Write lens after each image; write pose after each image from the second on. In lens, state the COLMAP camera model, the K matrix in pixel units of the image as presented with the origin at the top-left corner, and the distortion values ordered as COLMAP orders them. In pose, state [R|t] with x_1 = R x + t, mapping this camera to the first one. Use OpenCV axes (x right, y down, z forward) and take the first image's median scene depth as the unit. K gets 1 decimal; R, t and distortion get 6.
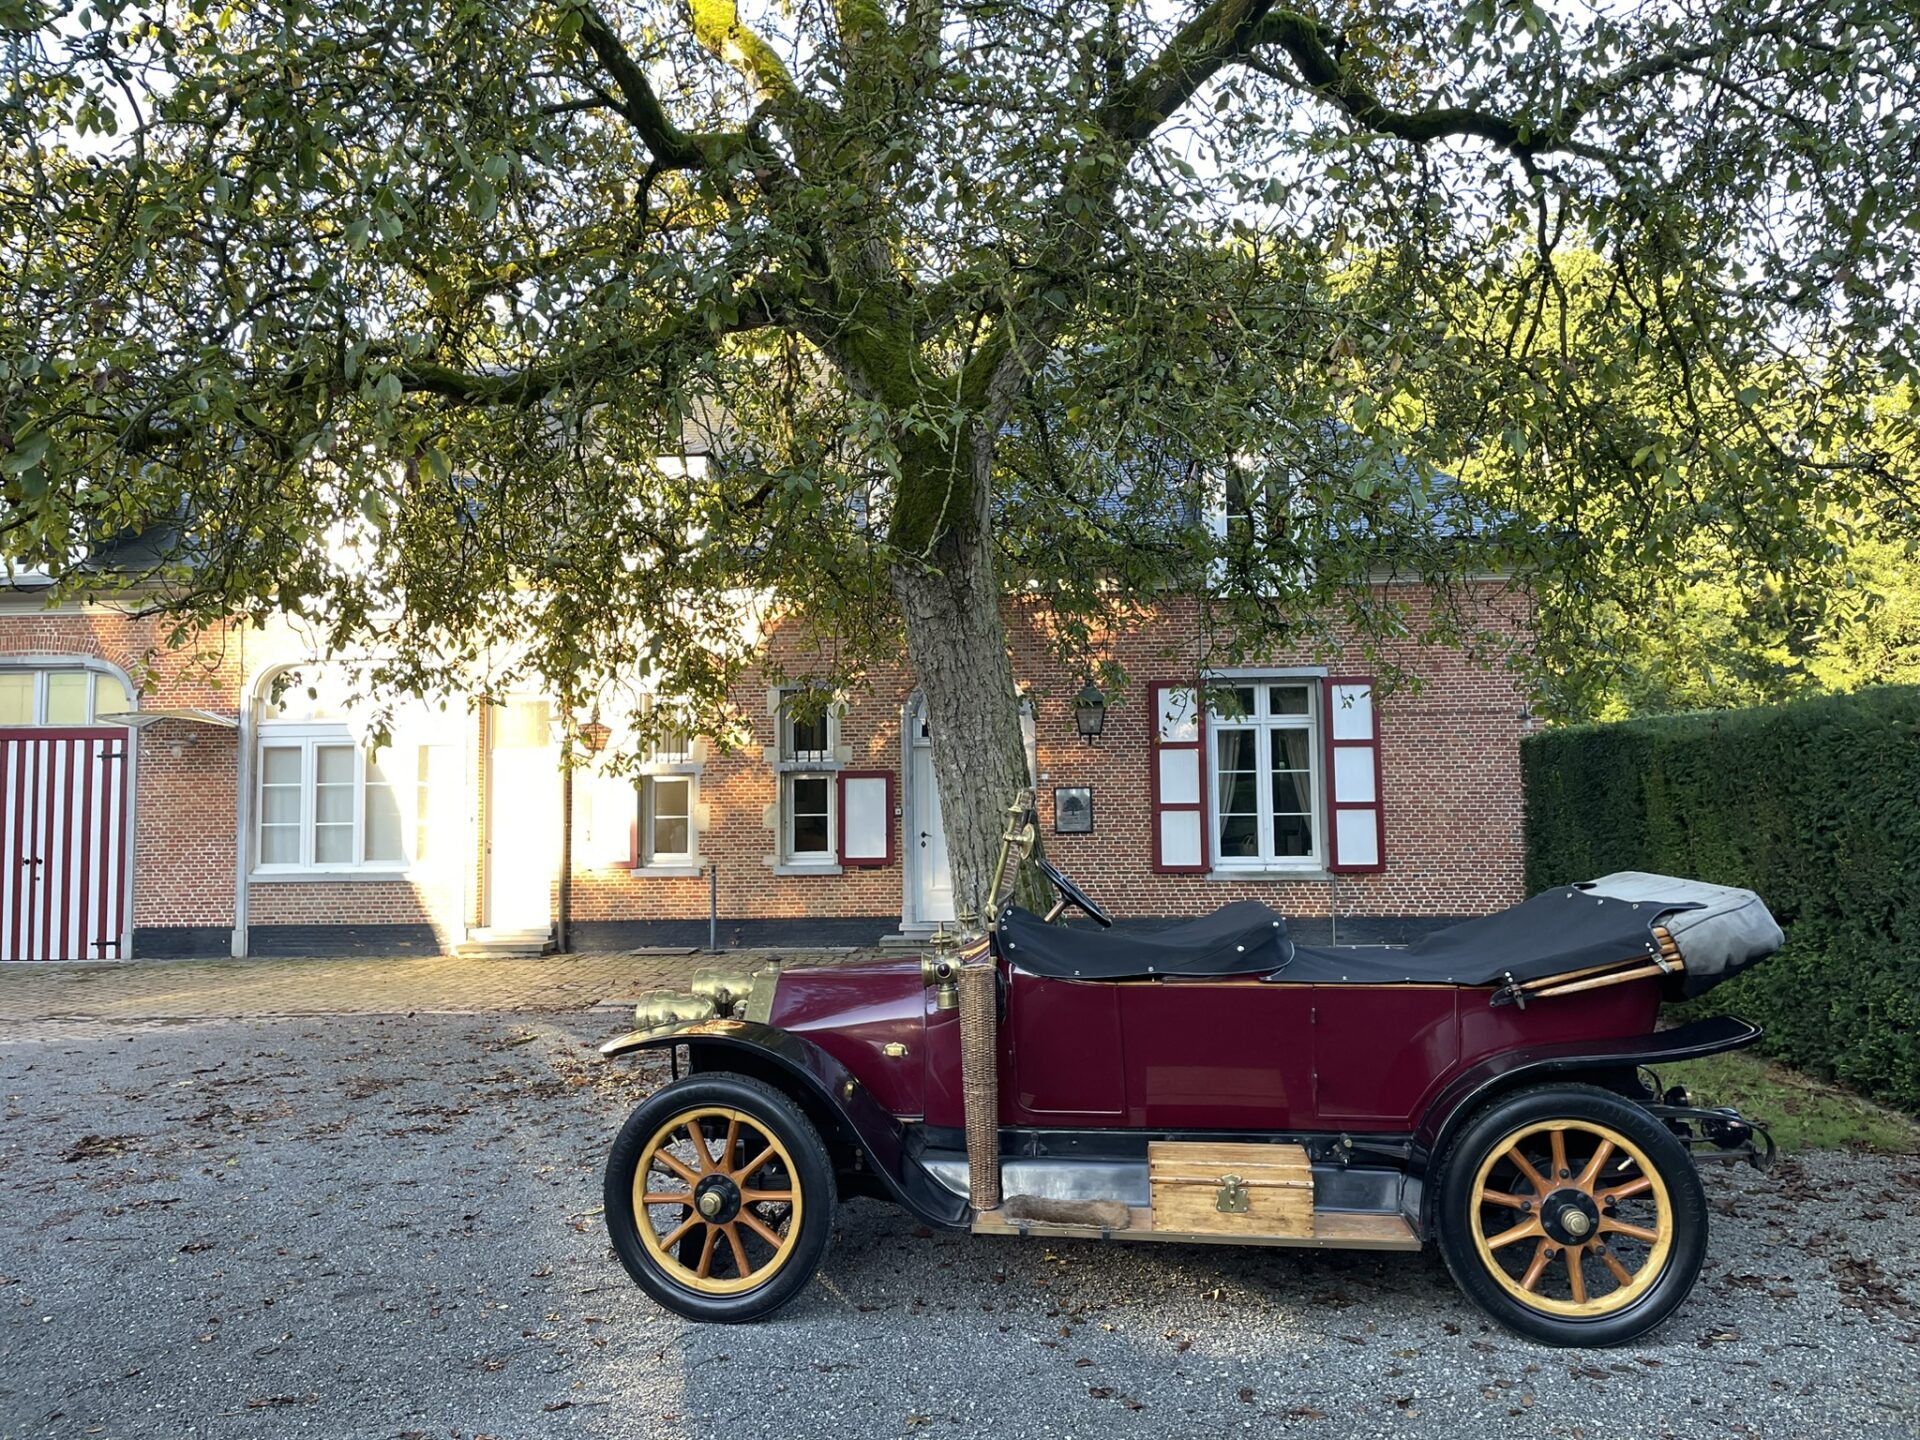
lens RADIAL K [[1445.6, 0, 960.0], [0, 1445.6, 720.0], [0, 0, 1]] dist [0.030116, -0.083897]
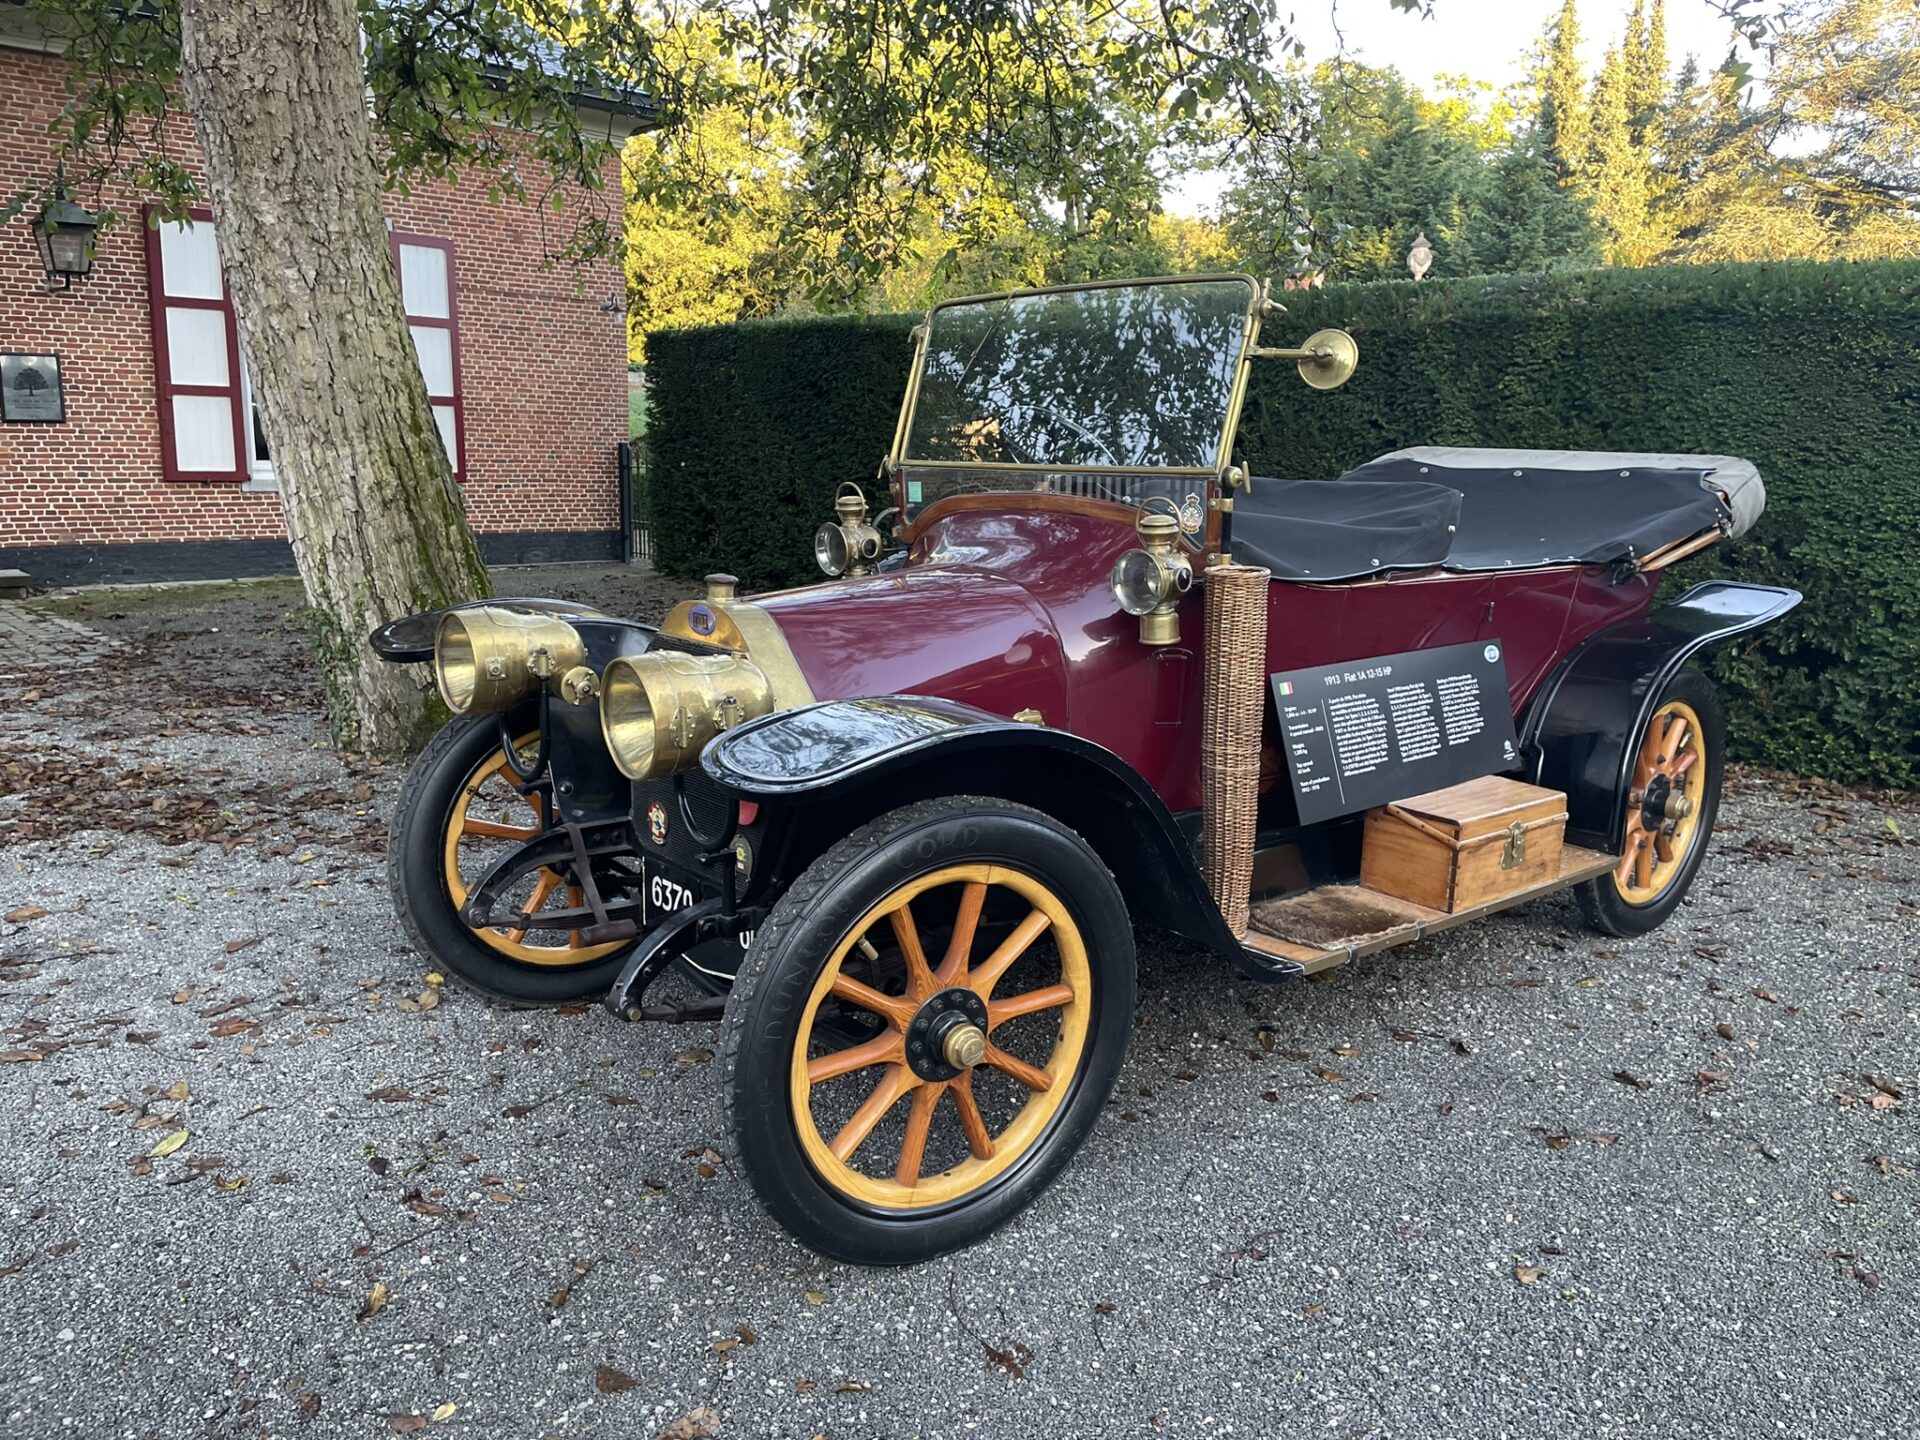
lens RADIAL K [[1445.6, 0, 960.0], [0, 1445.6, 720.0], [0, 0, 1]] dist [0.030116, -0.083897]
pose [[0.647265, -0.111954, 0.753998, -0.527848], [-0.080005, 0.973715, 0.213258, 0.111060], [-0.758054, -0.198359, 0.621295, 0.691060]]
